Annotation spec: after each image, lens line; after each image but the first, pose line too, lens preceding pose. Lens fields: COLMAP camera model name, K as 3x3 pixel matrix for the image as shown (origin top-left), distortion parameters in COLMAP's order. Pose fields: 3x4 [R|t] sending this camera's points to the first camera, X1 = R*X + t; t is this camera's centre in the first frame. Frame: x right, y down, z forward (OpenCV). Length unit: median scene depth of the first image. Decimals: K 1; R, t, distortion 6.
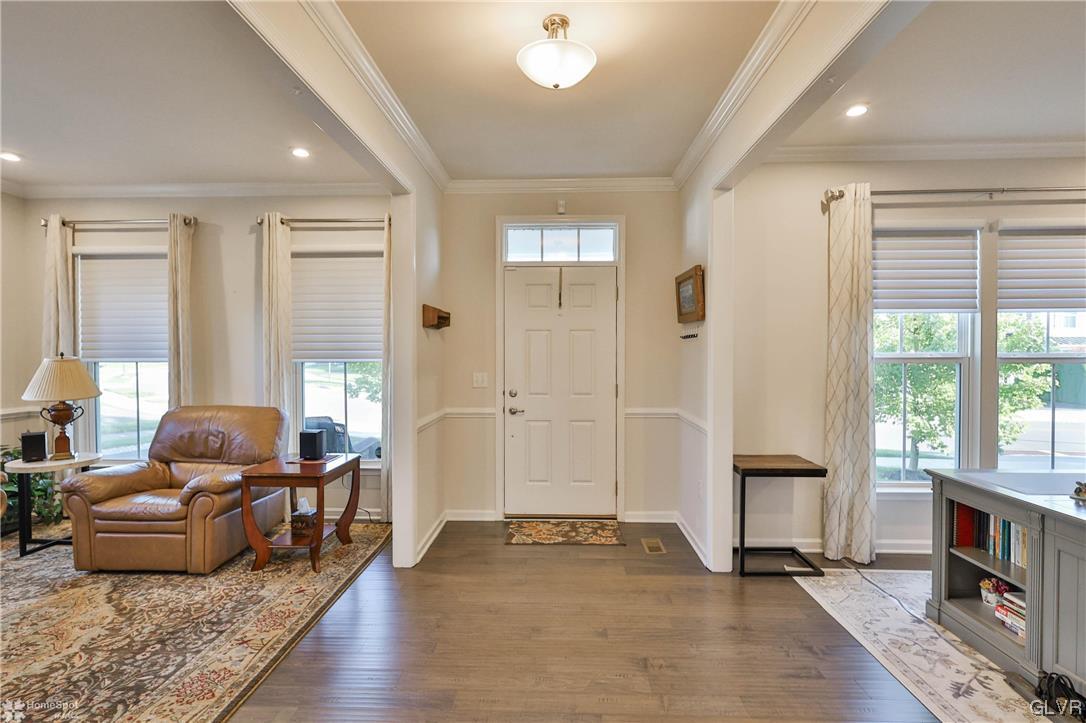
lens RADIAL K [[534.9, 0, 533.2], [0, 534.9, 361.1], [0, 0, 1]] dist [0.003450, -0.000467]
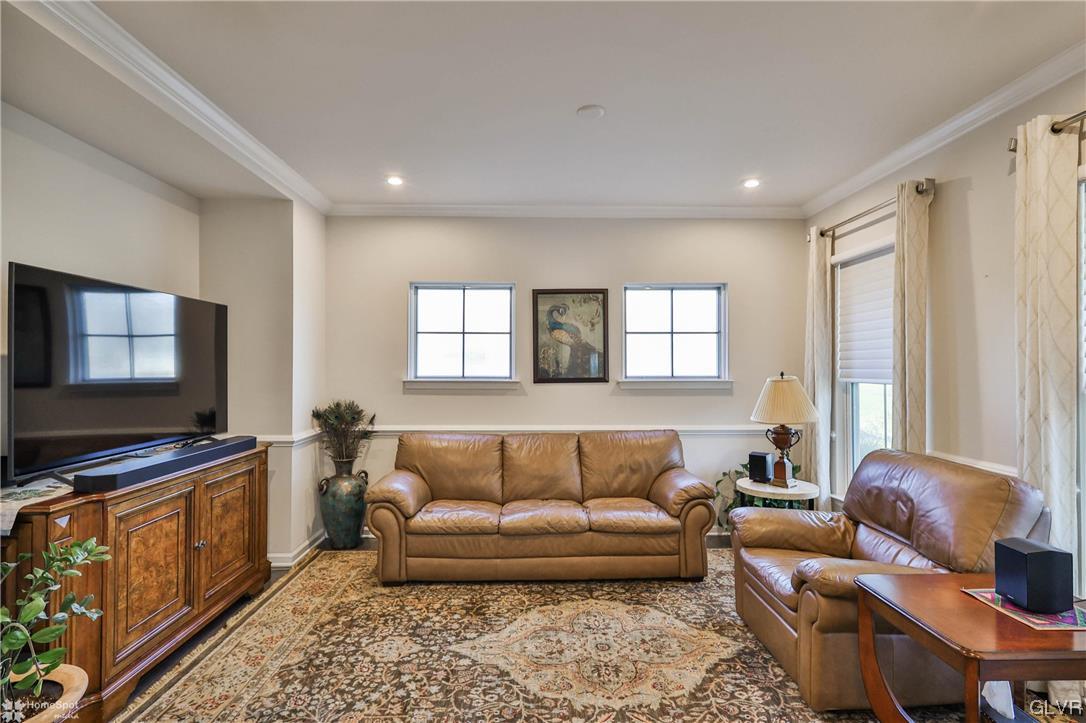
lens RADIAL K [[534.9, 0, 547.1], [0, 534.9, 362.2], [0, 0, 1]] dist [0.003450, -0.000467]
pose [[0.075742, -0.007289, -0.997101, 0.024860], [-0.016276, 0.999831, -0.008545, -0.018614], [0.996995, 0.016876, 0.075611, 0.518344]]
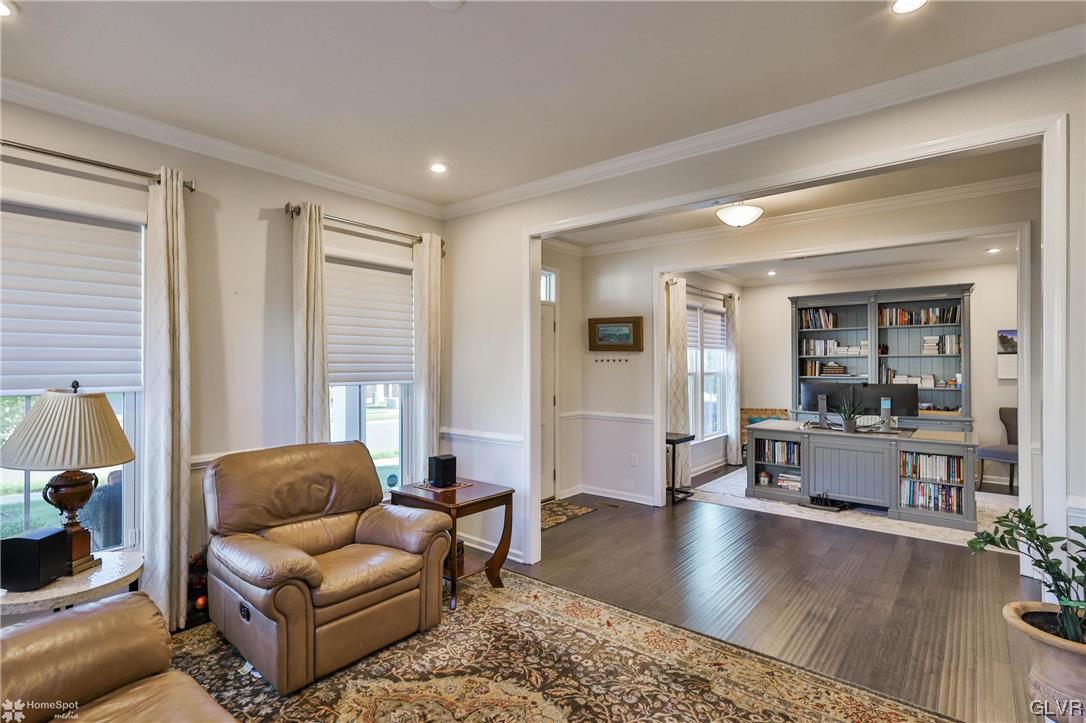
lens RADIAL K [[534.9, 0, 536.6], [0, 534.9, 361.2], [0, 0, 1]] dist [0.003450, -0.000467]
pose [[0.597385, 0.009189, 0.801902, -1.042605], [0.012702, 0.999701, -0.020918, -0.018610], [-0.801854, 0.022682, 0.597090, 0.272746]]
